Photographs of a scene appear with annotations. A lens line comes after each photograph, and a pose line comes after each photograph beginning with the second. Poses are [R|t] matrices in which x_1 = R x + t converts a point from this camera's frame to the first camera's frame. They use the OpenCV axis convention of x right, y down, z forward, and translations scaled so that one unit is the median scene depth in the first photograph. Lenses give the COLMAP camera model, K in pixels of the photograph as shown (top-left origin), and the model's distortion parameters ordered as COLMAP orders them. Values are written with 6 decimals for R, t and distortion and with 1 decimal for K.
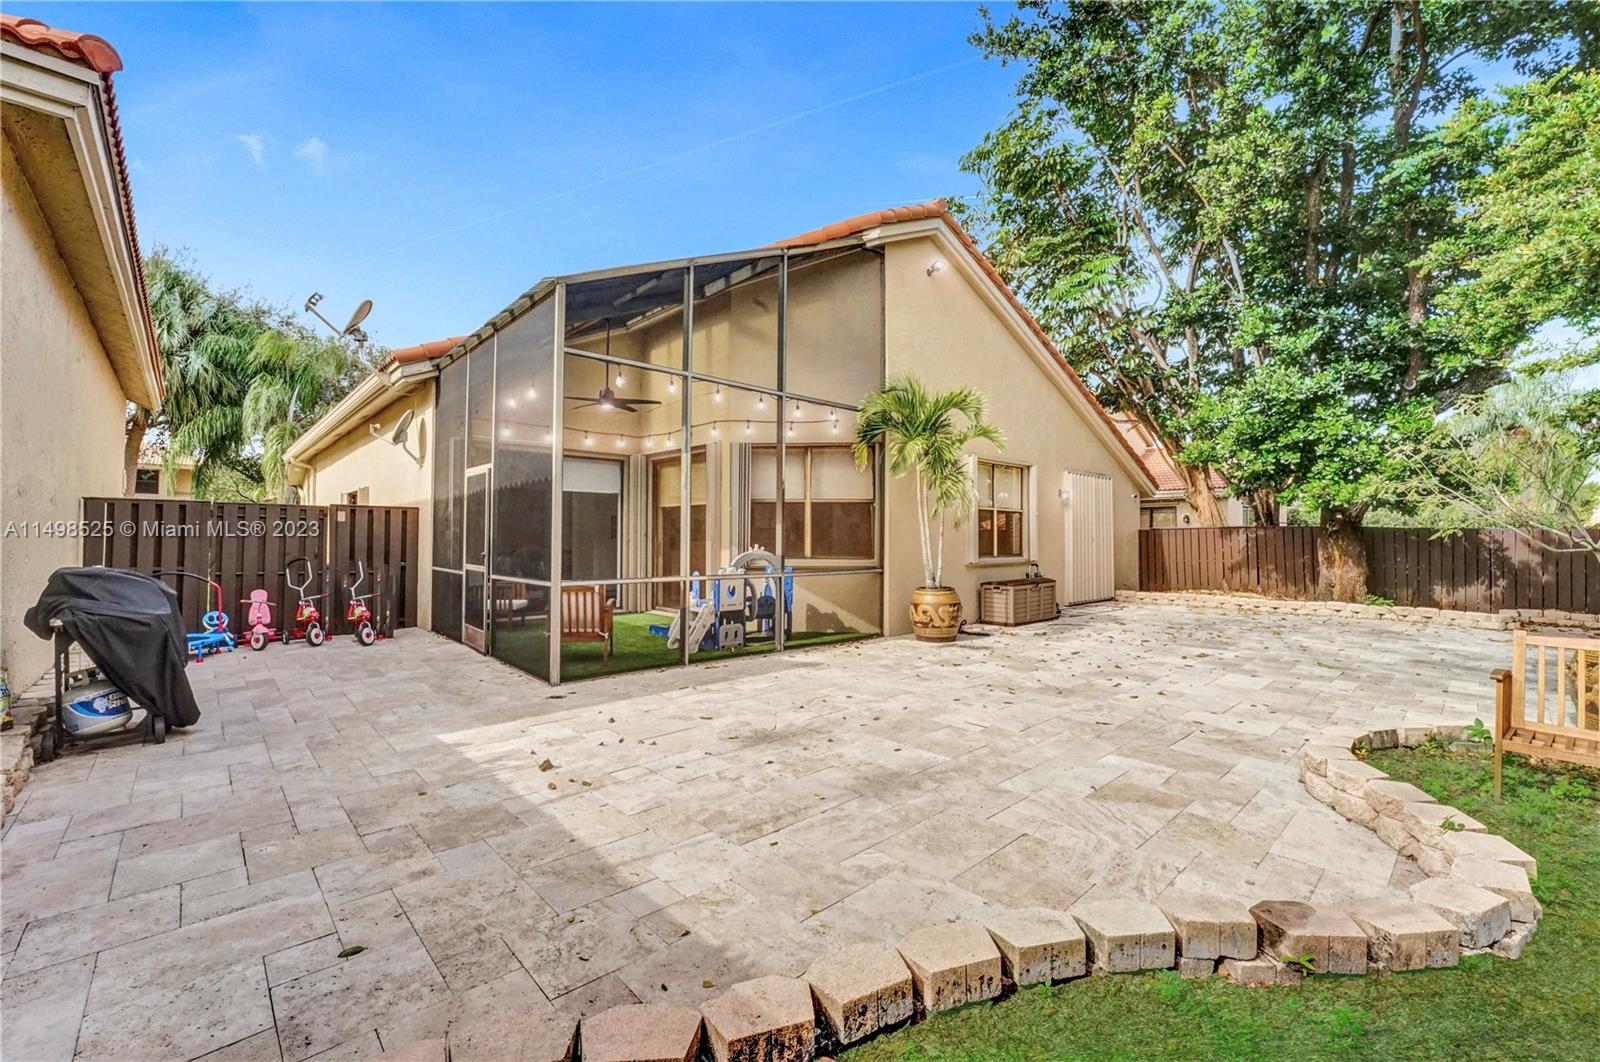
lens RADIAL K [[657.1, 0, 800.0], [0, 657.1, 531.0], [0, 0, 1]] dist [-0.000450, -0.000060]
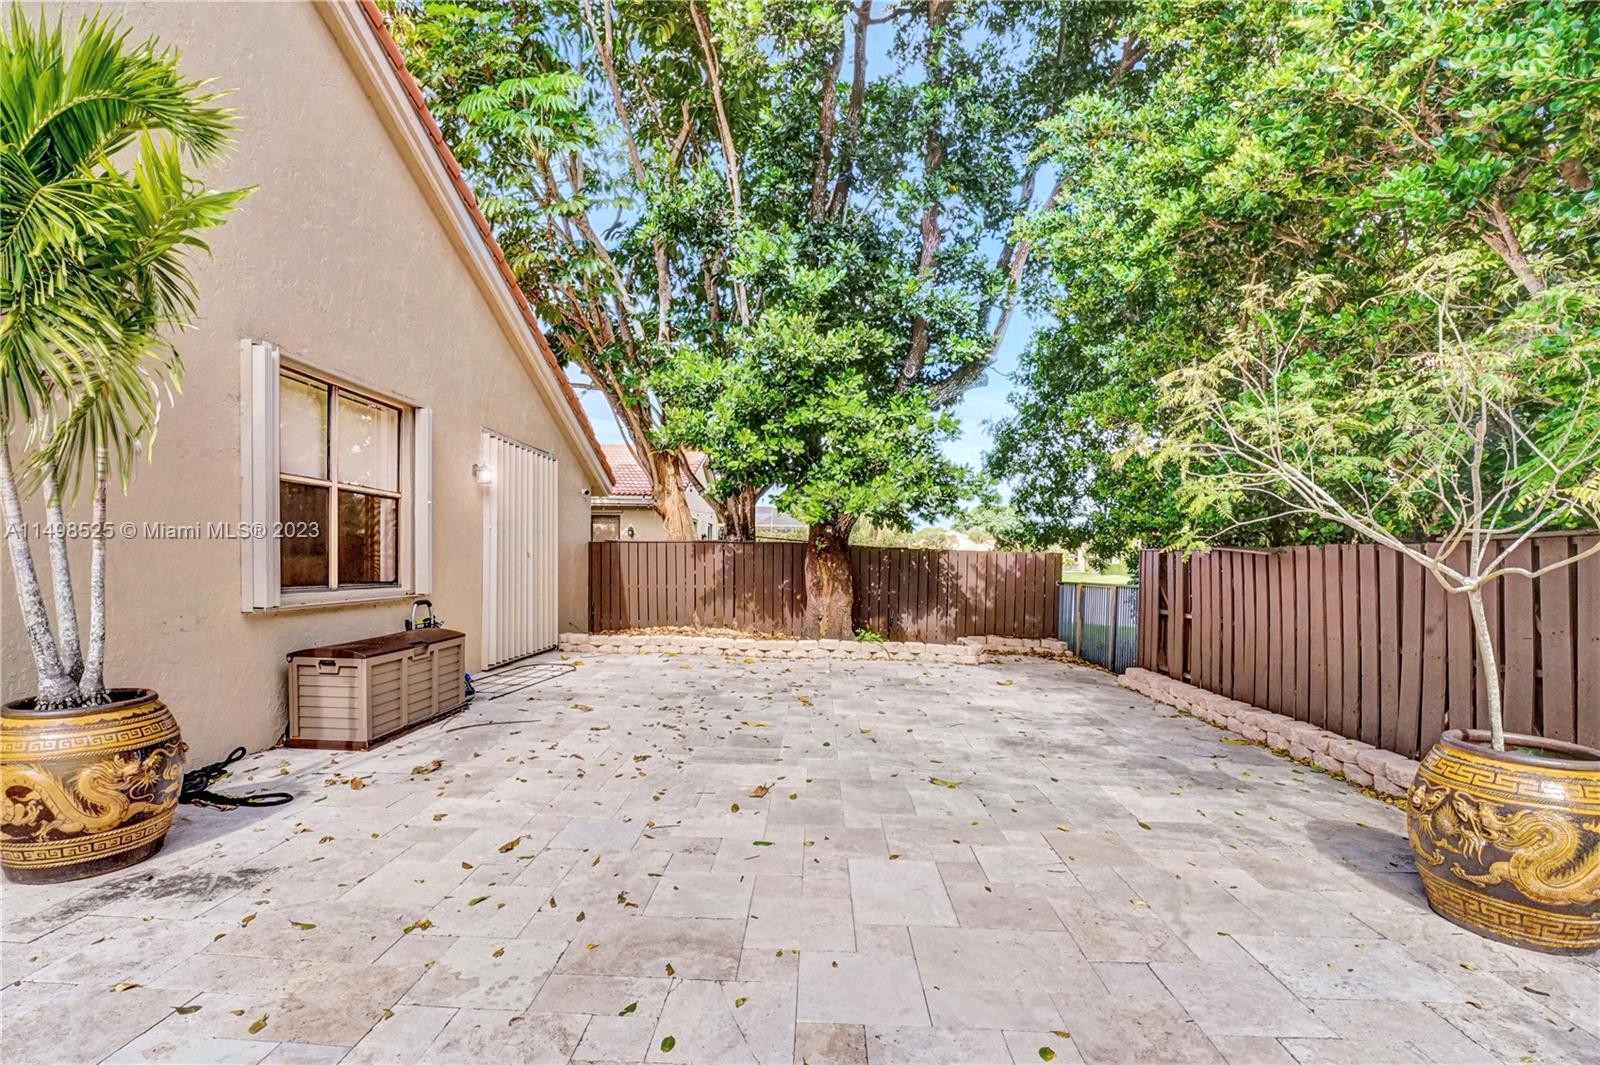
lens RADIAL K [[740.2, 0, 772.7], [0, 740.2, 564.0], [0, 0, 1]] dist [-0.001921, -0.000607]
pose [[0.720954, 0.007345, 0.692944, 0.160813], [-0.024276, 0.999598, 0.014663, 0.006533], [-0.692557, -0.027393, 0.720842, 0.416562]]
